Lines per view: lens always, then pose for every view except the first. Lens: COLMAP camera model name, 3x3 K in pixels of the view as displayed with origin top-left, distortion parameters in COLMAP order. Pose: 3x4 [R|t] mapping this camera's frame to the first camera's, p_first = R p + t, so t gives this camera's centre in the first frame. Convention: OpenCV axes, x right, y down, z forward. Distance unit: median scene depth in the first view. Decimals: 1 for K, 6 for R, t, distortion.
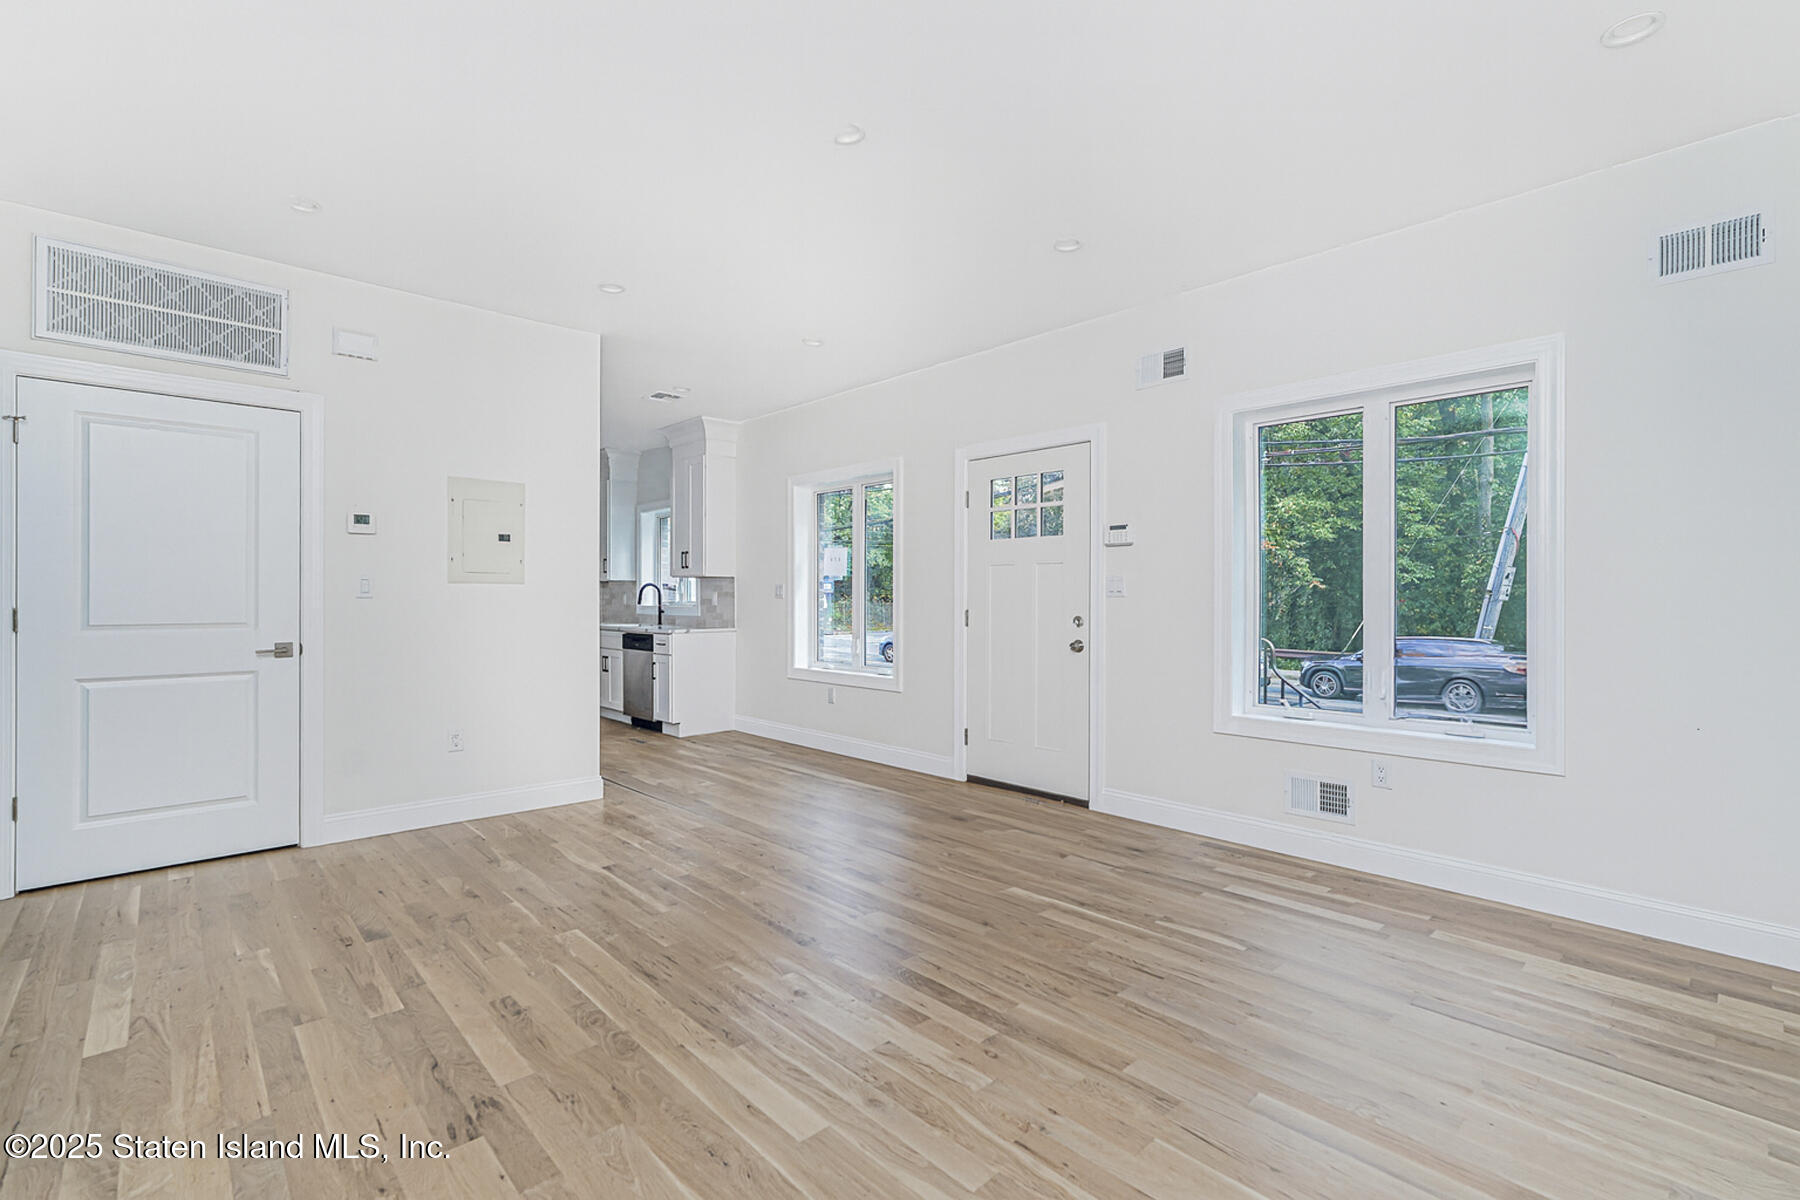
lens RADIAL K [[822.1, 0, 896.8], [0, 822.1, 593.8], [0, 0, 1]] dist [-0.013578, -0.000032]
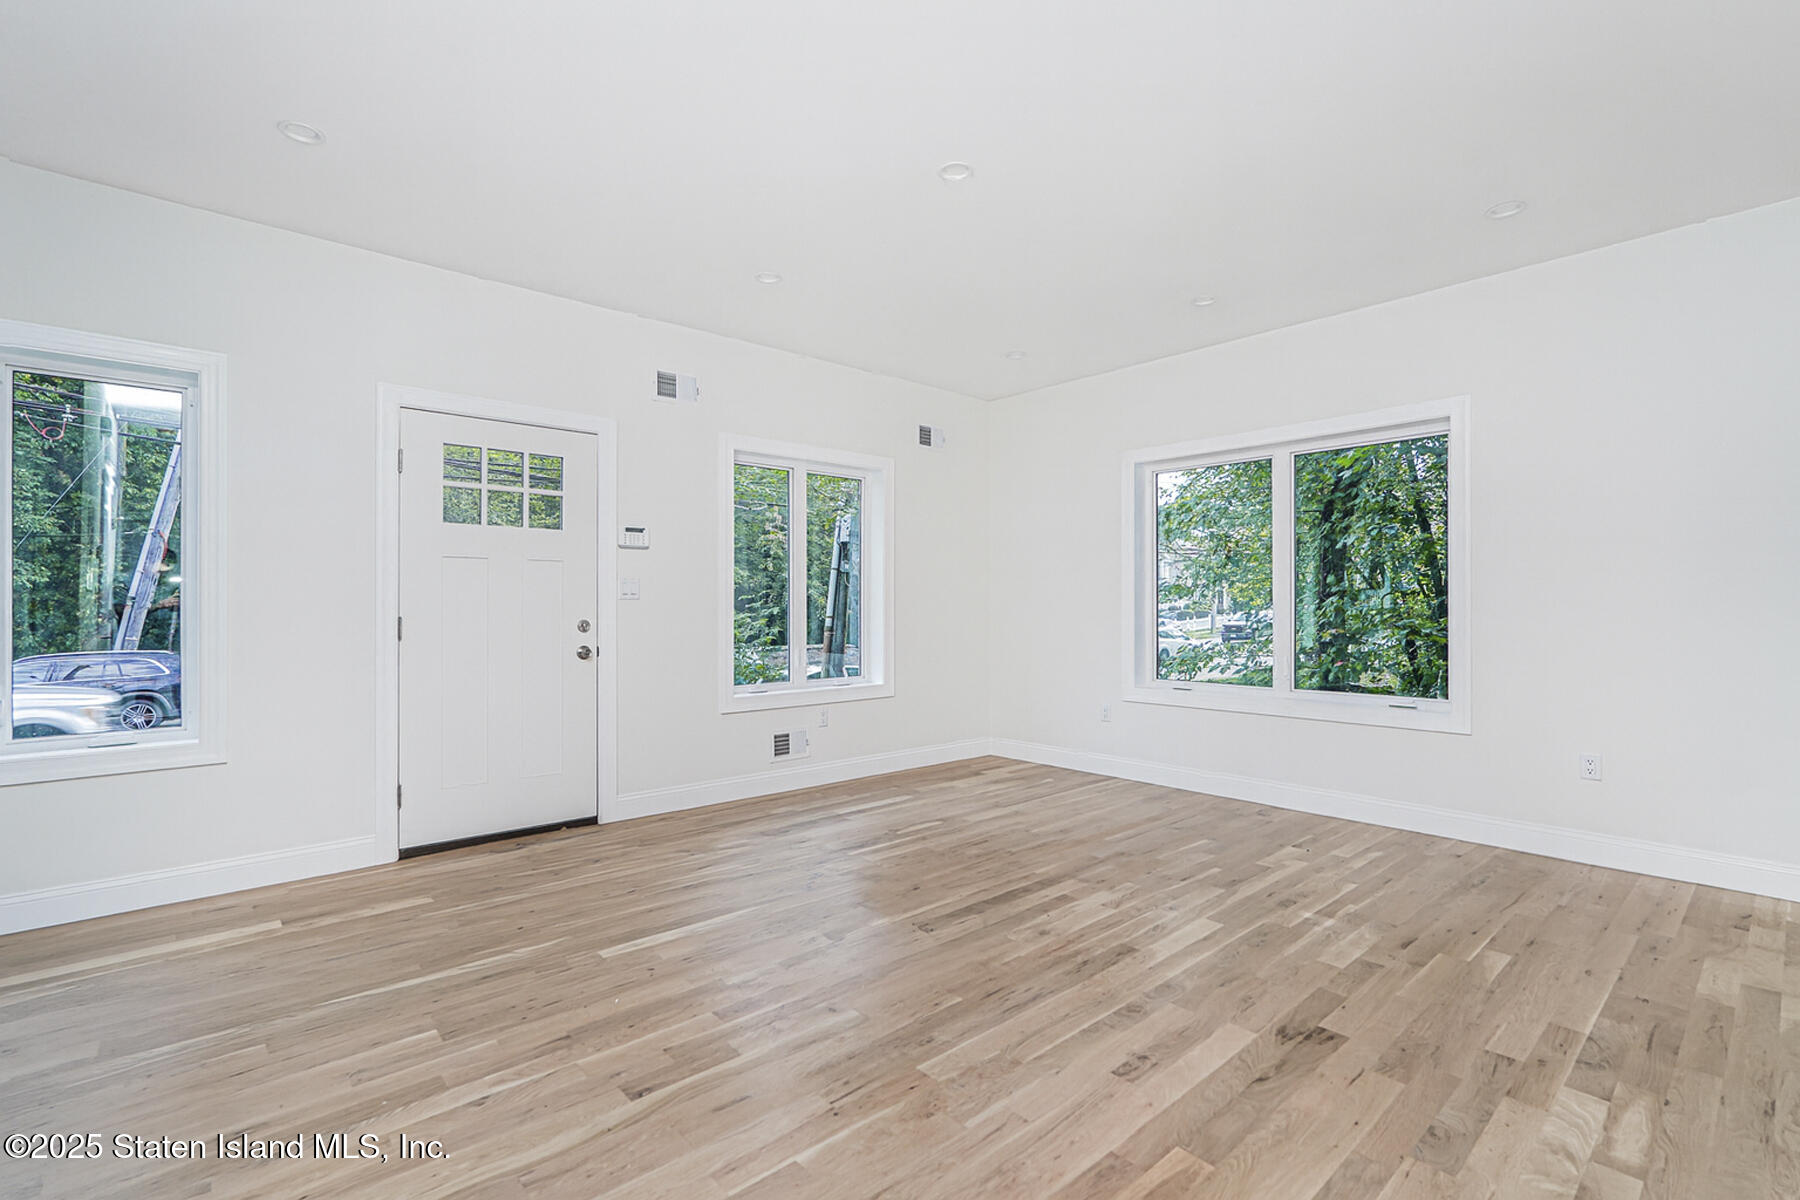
lens RADIAL K [[822.1, 0, 890.1], [0, 822.1, 608.3], [0, 0, 1]] dist [-0.013578, -0.000032]
pose [[0.007772, -0.003645, 0.999963, -1.098541], [-0.003917, 0.999986, 0.003675, 0.014248], [-0.999962, -0.003946, 0.007758, 1.026335]]
